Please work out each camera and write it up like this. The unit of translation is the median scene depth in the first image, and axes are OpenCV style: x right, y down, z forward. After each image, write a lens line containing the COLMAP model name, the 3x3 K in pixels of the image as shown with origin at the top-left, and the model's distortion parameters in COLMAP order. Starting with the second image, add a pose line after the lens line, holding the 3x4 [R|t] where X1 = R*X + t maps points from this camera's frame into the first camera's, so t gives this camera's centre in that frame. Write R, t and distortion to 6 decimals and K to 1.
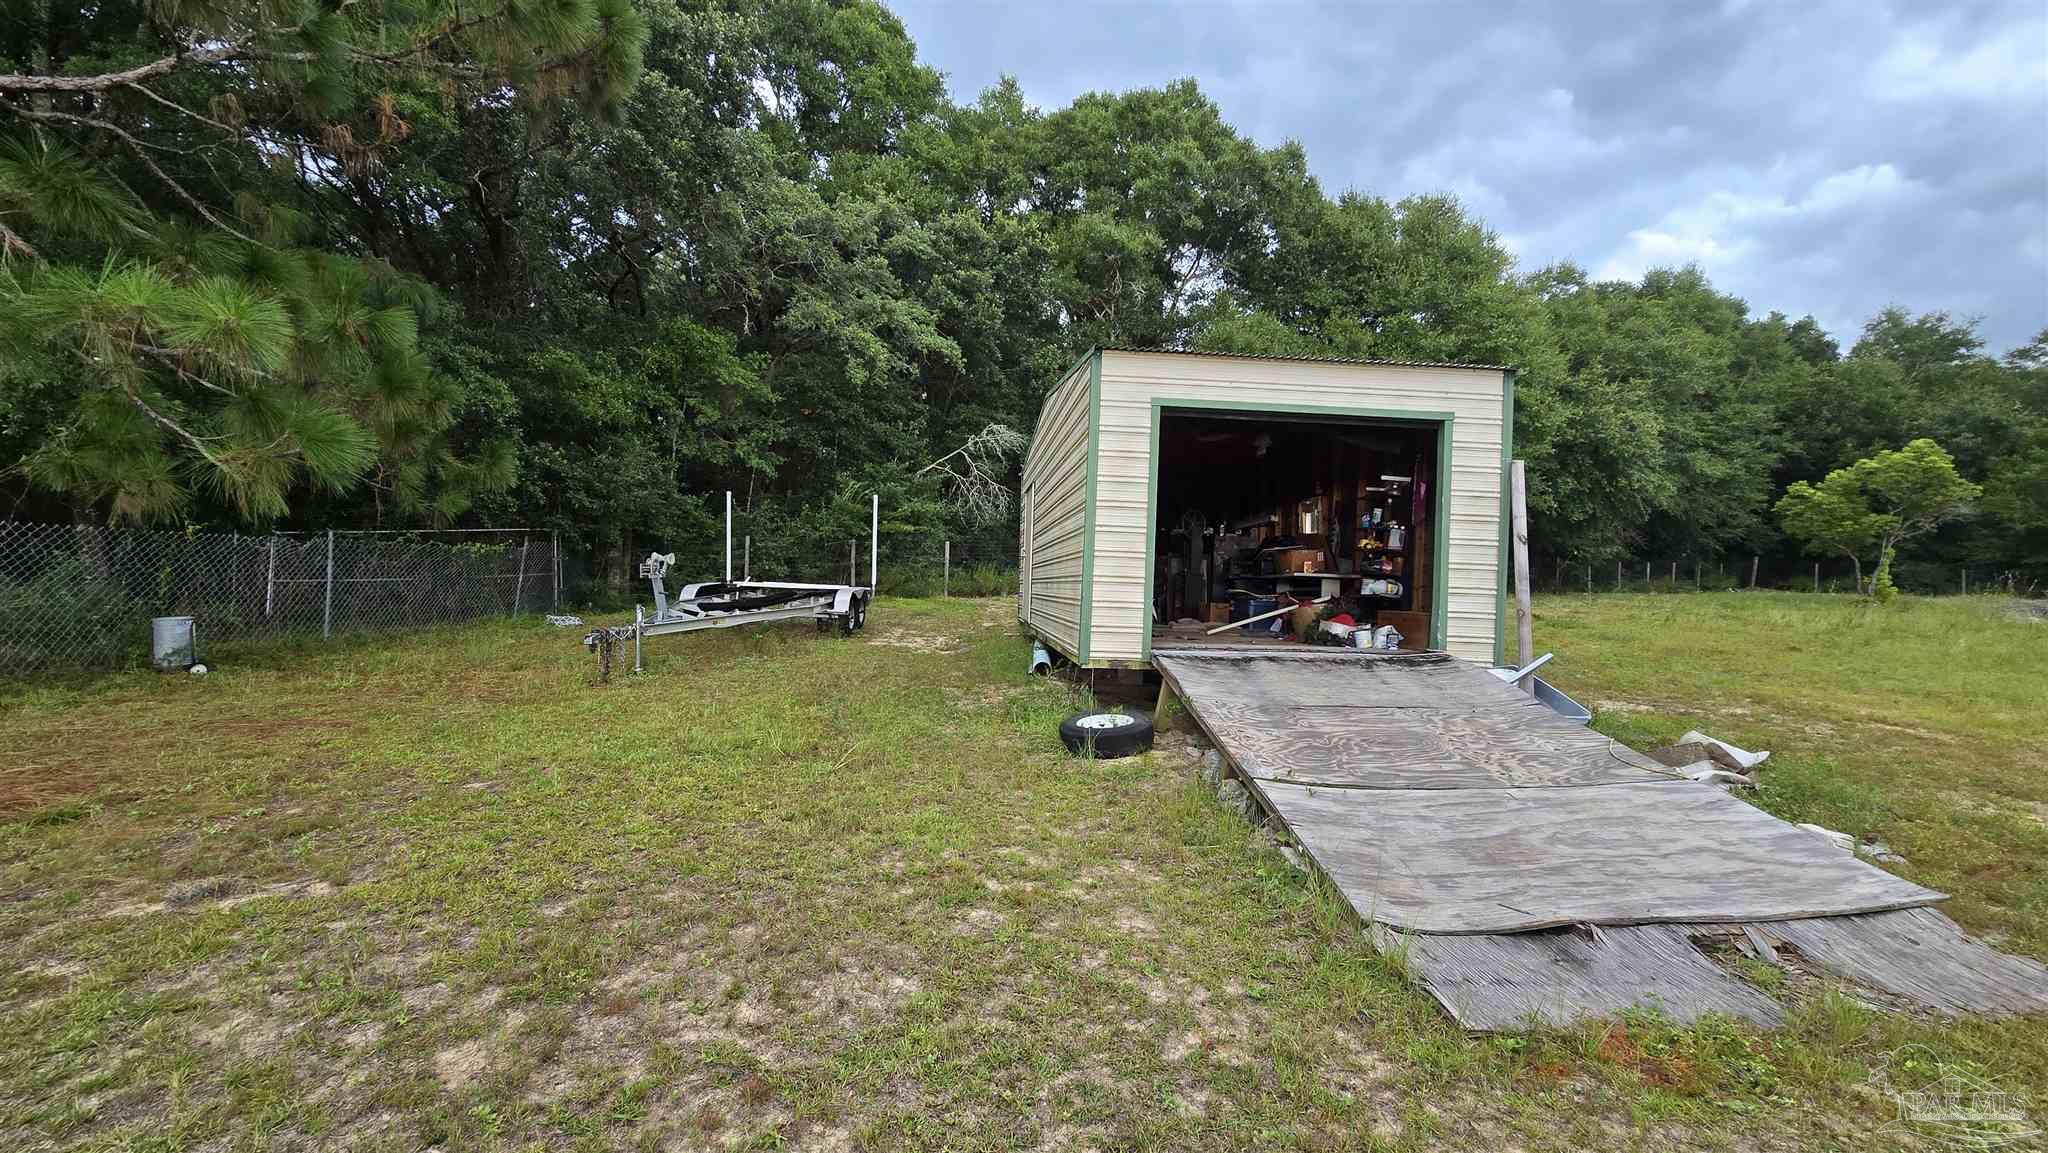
lens RADIAL K [[835.6, 0, 1027.9], [0, 835.6, 577.7], [0, 0, 1]] dist [0.000573, 0.000227]
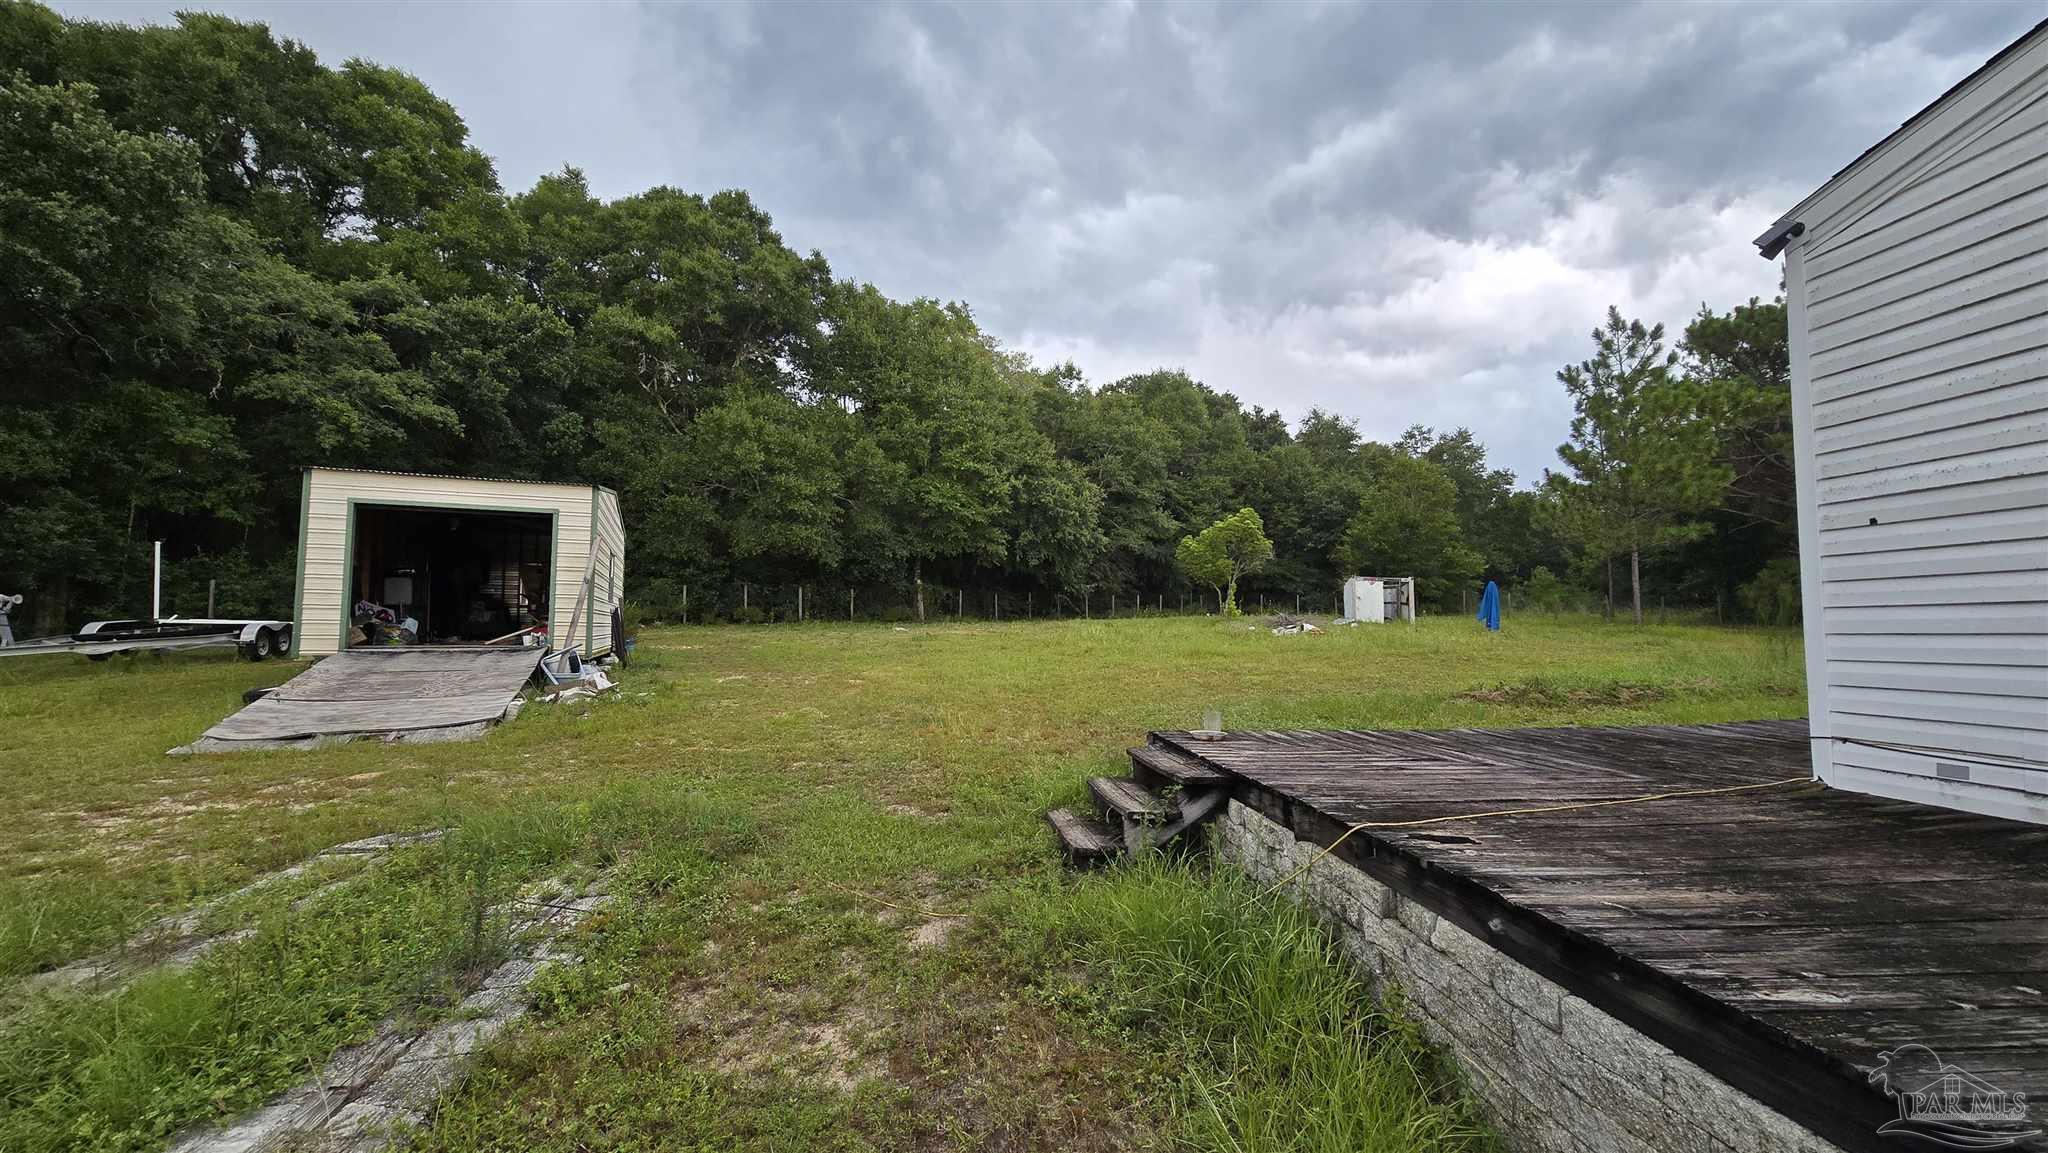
lens RADIAL K [[835.6, 0, 1019.4], [0, 835.6, 578.4], [0, 0, 1]] dist [0.000573, 0.000227]
pose [[0.952728, -0.005418, 0.303777, 0.296483], [0.019140, 0.998925, -0.042212, 0.013557], [-0.303222, 0.046031, 0.951807, -0.317543]]
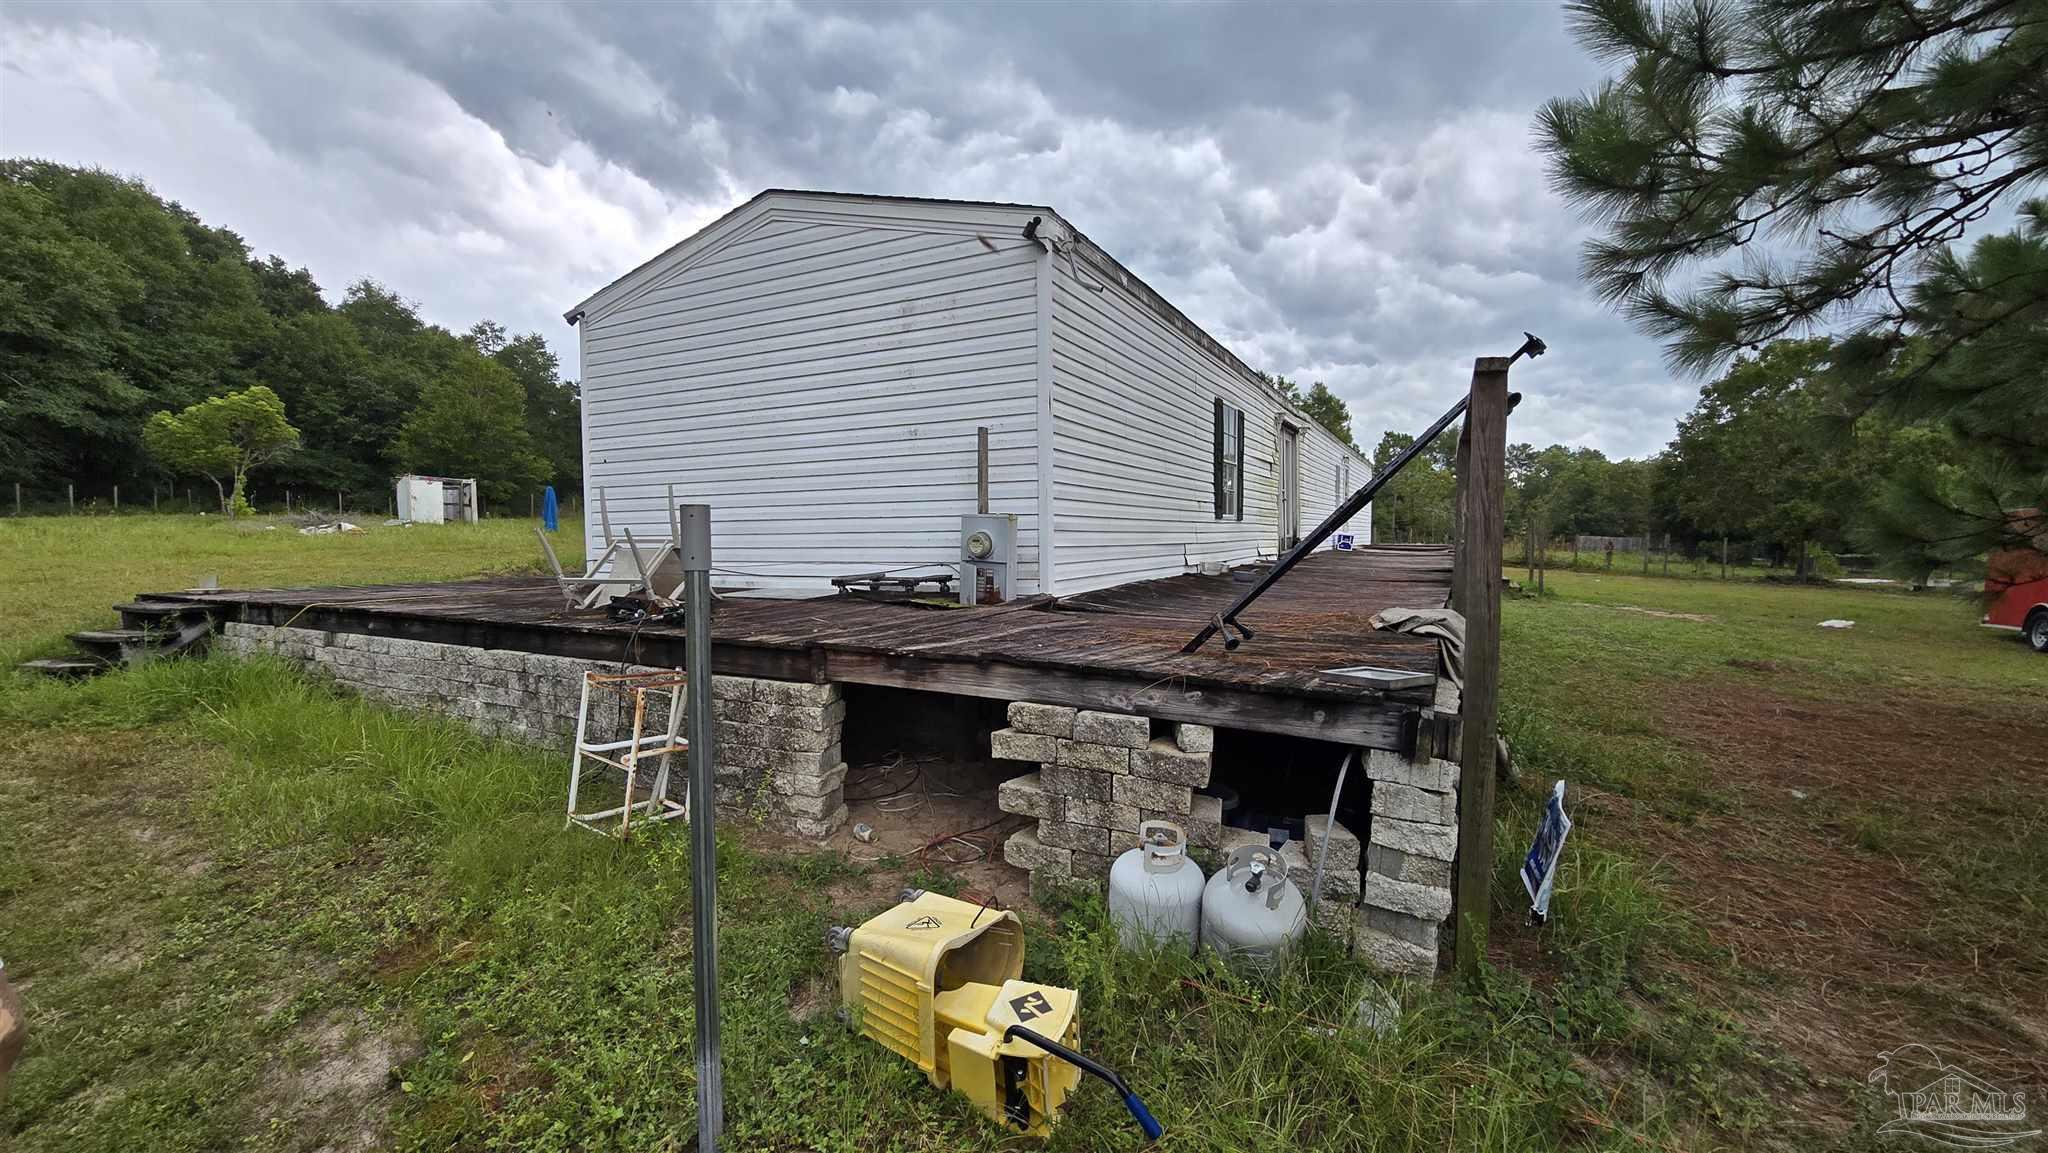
lens RADIAL K [[835.6, 0, 1011.8], [0, 835.6, 580.8], [0, 0, 1]] dist [0.000573, 0.000227]
pose [[0.270505, -0.080625, 0.959337, 0.200259], [0.000395, 0.996496, 0.083637, 0.020325], [-0.962719, -0.022245, 0.269589, -0.483138]]
